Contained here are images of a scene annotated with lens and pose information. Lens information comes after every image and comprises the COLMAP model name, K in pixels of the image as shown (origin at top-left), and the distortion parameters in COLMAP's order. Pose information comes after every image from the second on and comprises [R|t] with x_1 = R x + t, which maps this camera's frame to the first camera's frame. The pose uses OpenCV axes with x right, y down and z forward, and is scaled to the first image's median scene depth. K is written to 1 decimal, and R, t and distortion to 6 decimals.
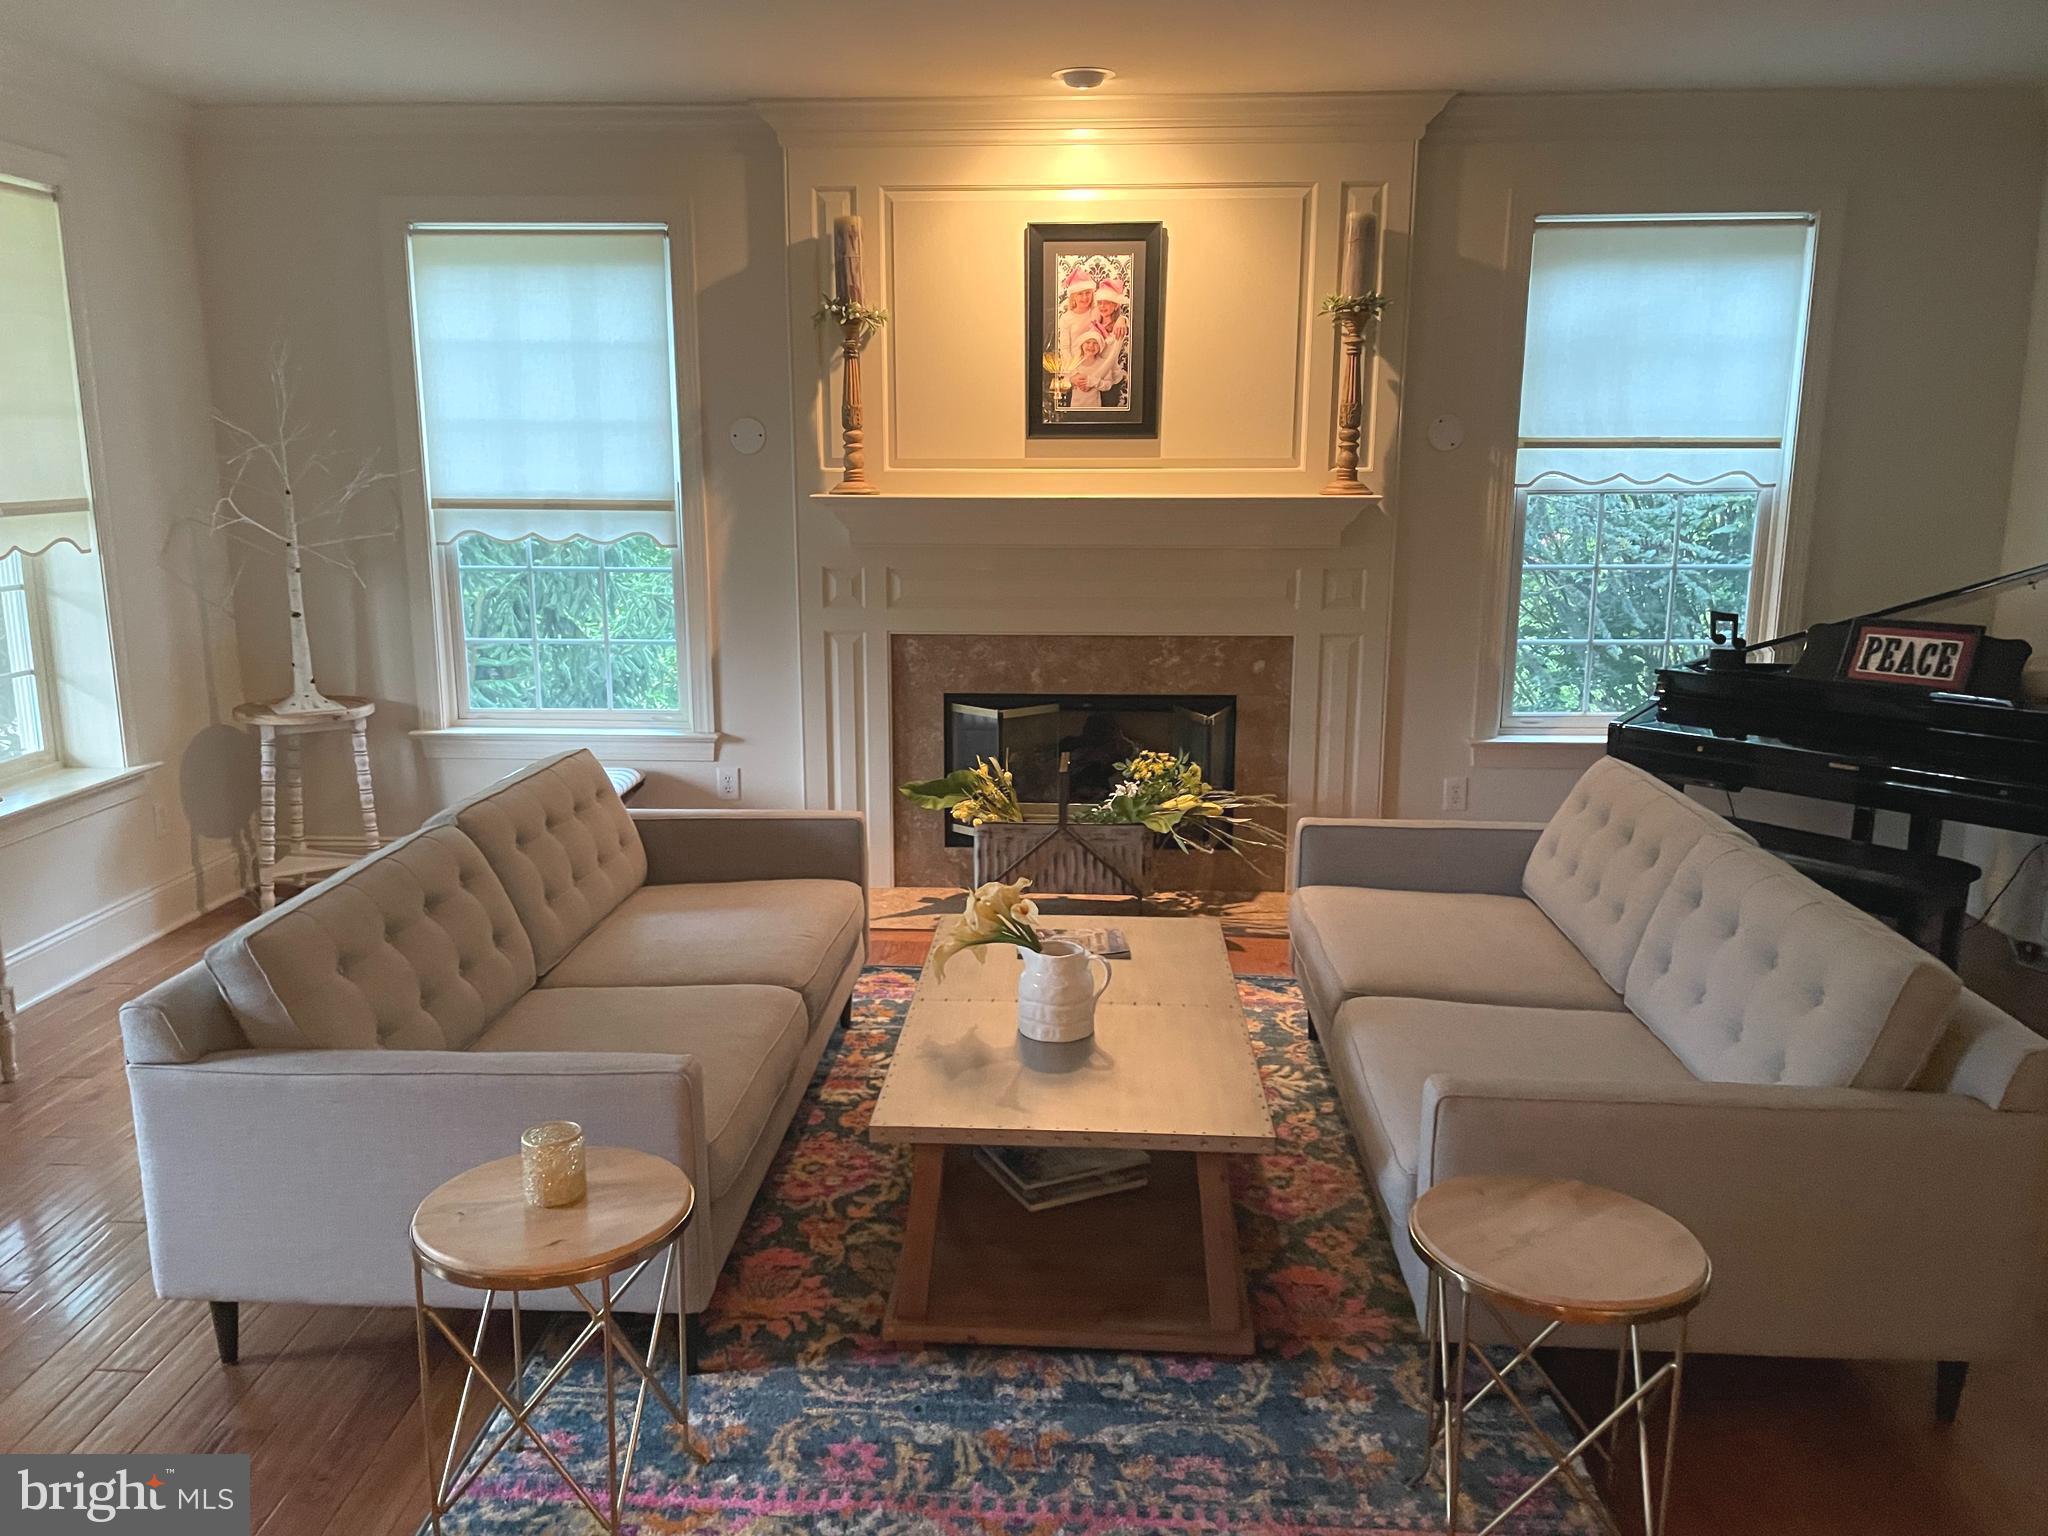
lens RADIAL K [[1543.6, 0, 1003.7], [0, 1543.6, 761.9], [0, 0, 1]] dist [0.066432, -0.081526]
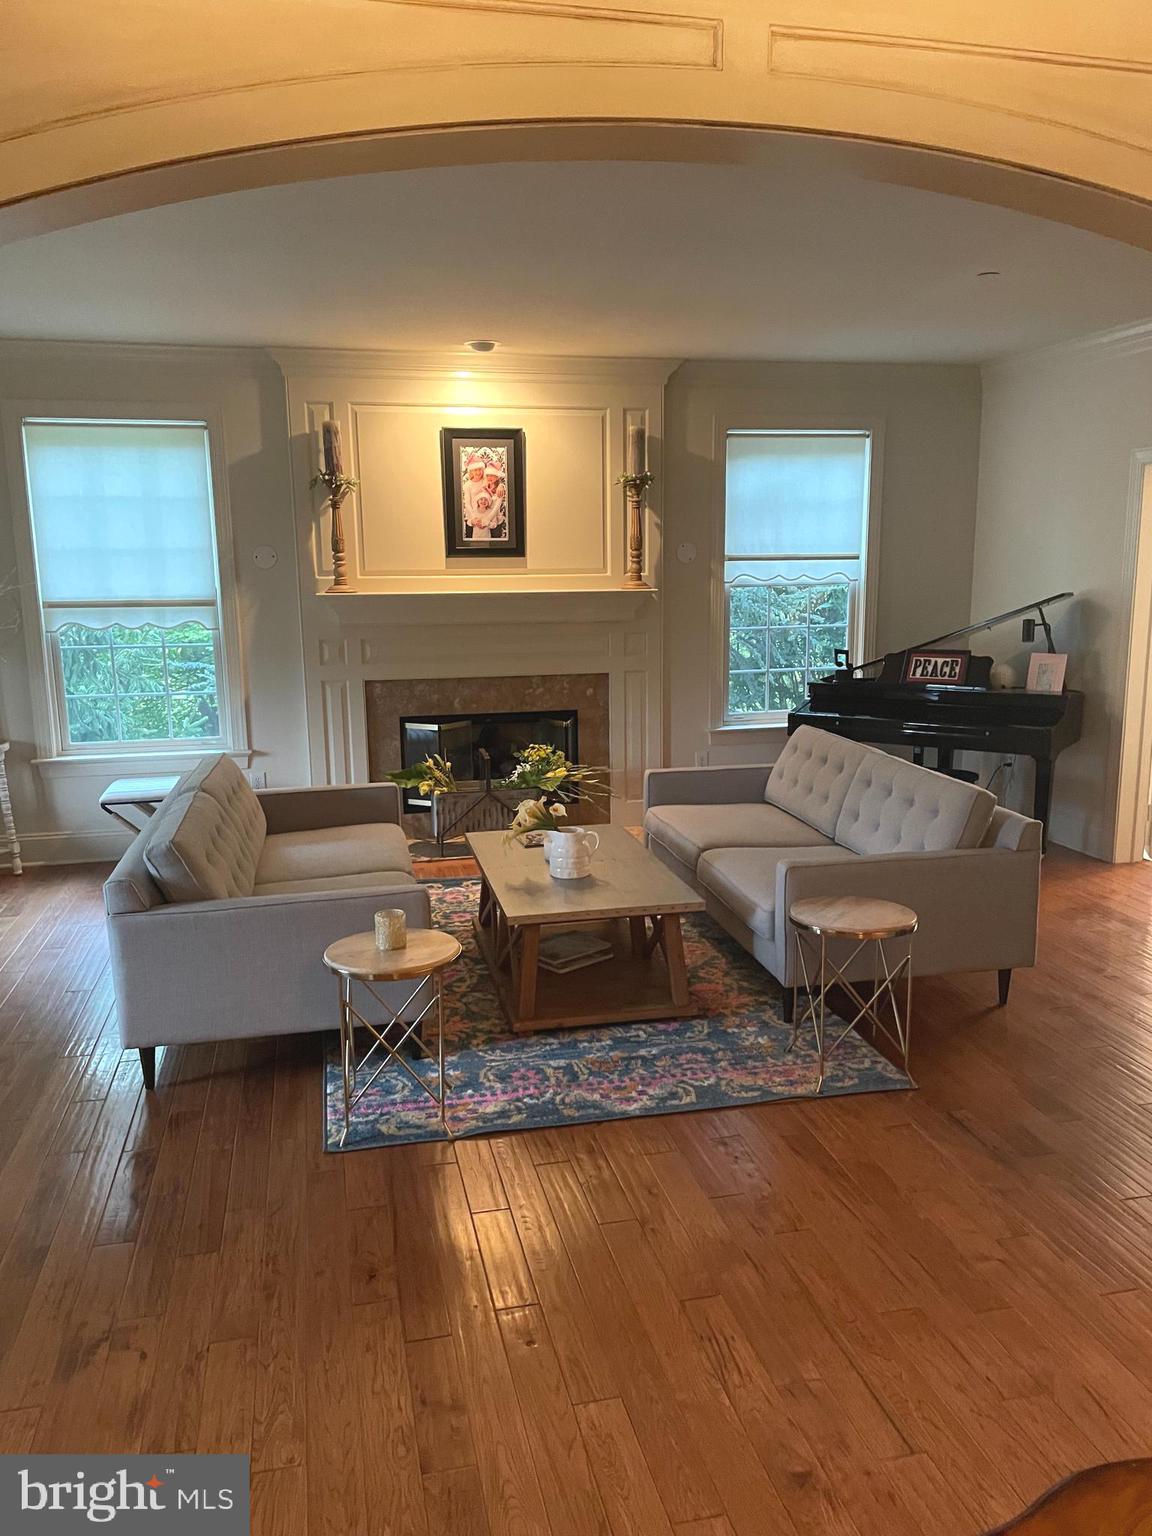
lens RADIAL K [[1157.7, 0, 583.0], [0, 1157.7, 774.4], [0, 0, 1]] dist [0.066432, -0.081526]
pose [[0.961835, -0.060721, 0.266809, -0.191933], [0.065344, 0.997827, -0.008475, 0.039883], [-0.265715, 0.025586, 0.963712, -0.216932]]
